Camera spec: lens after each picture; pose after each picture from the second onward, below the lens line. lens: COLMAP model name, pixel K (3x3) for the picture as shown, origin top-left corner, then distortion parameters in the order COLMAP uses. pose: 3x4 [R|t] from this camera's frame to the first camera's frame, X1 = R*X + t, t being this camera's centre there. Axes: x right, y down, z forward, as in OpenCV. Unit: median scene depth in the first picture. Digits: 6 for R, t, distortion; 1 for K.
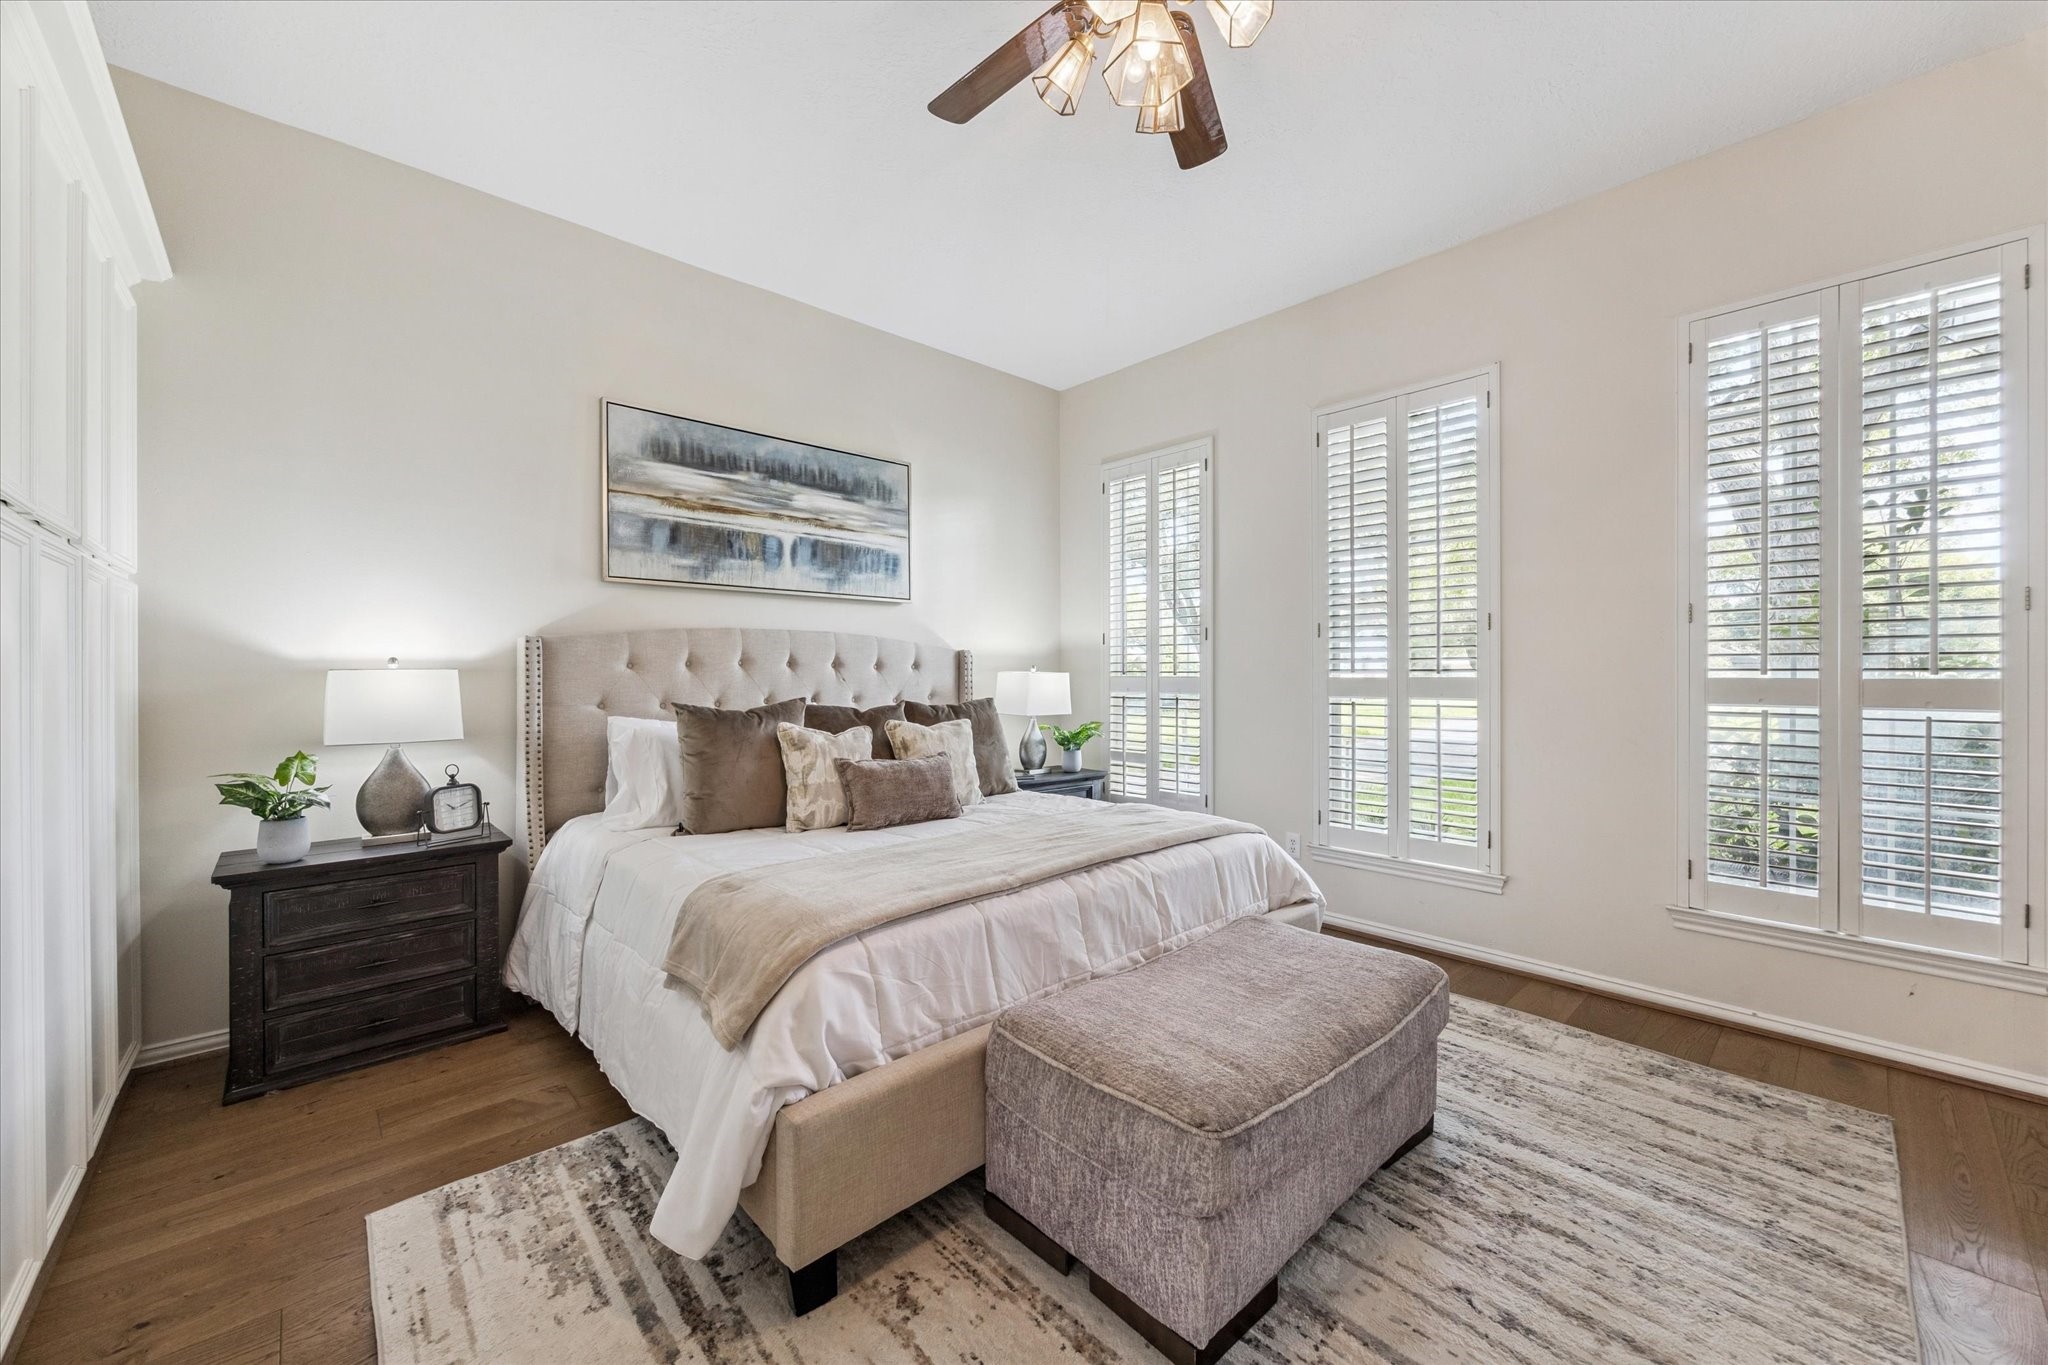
lens RADIAL K [[780.9, 0, 1021.0], [0, 780.9, 679.2], [0, 0, 1]] dist [-0.001345, -0.000077]
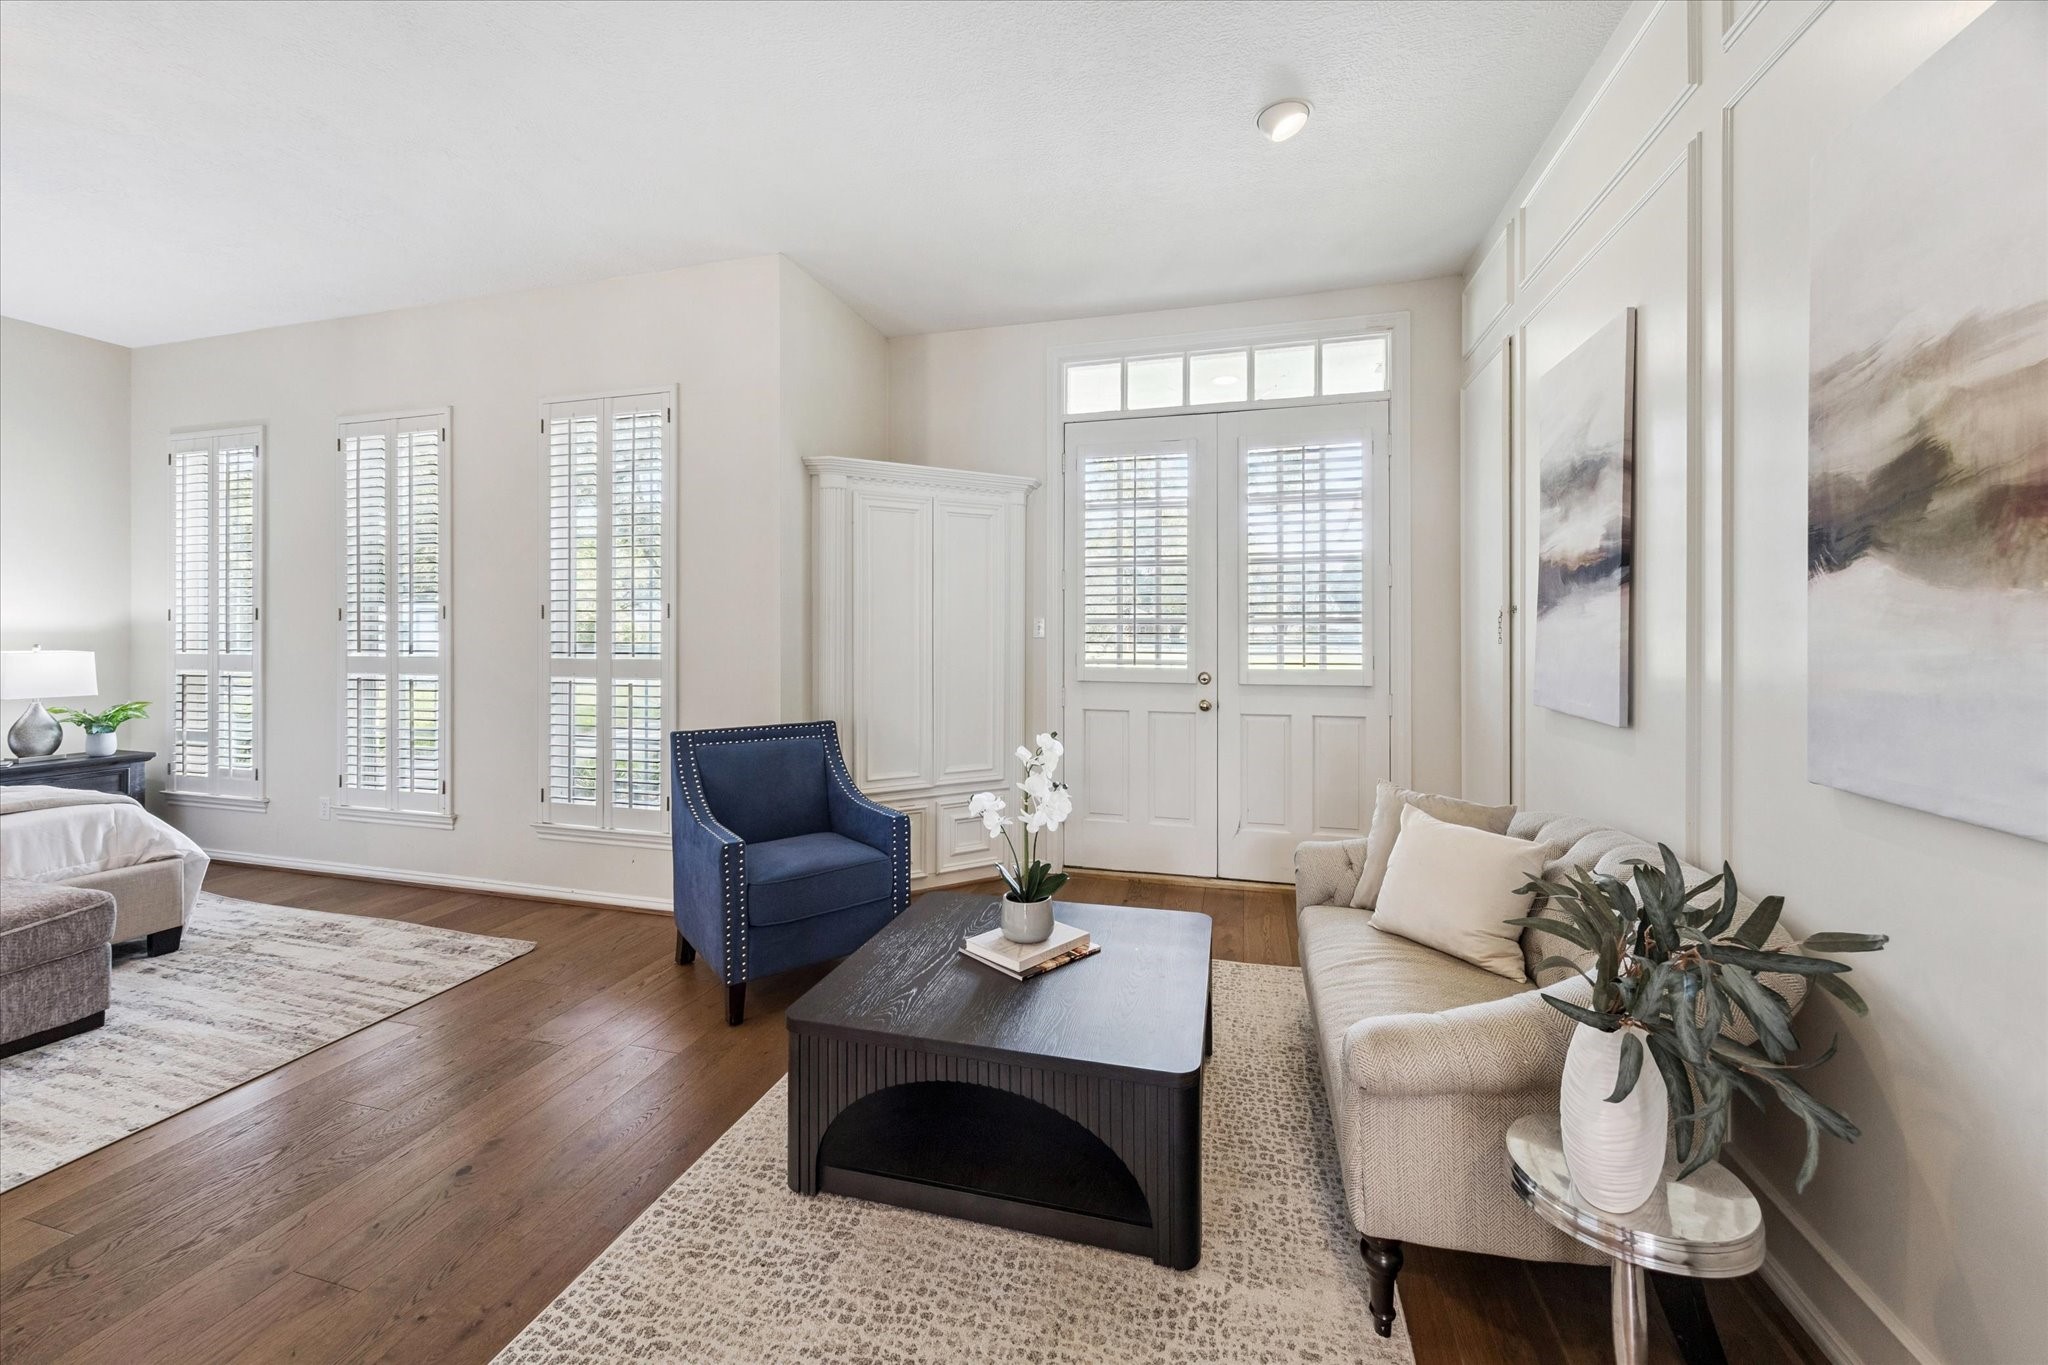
lens RADIAL K [[805.6, 0, 1022.9], [0, 805.6, 637.2], [0, 0, 1]] dist [-0.001293, 0.000205]
pose [[0.858110, -0.006106, 0.513429, 0.678909], [0.003403, 0.999975, 0.006203, -0.036740], [-0.513455, -0.003576, 0.858109, -0.539309]]
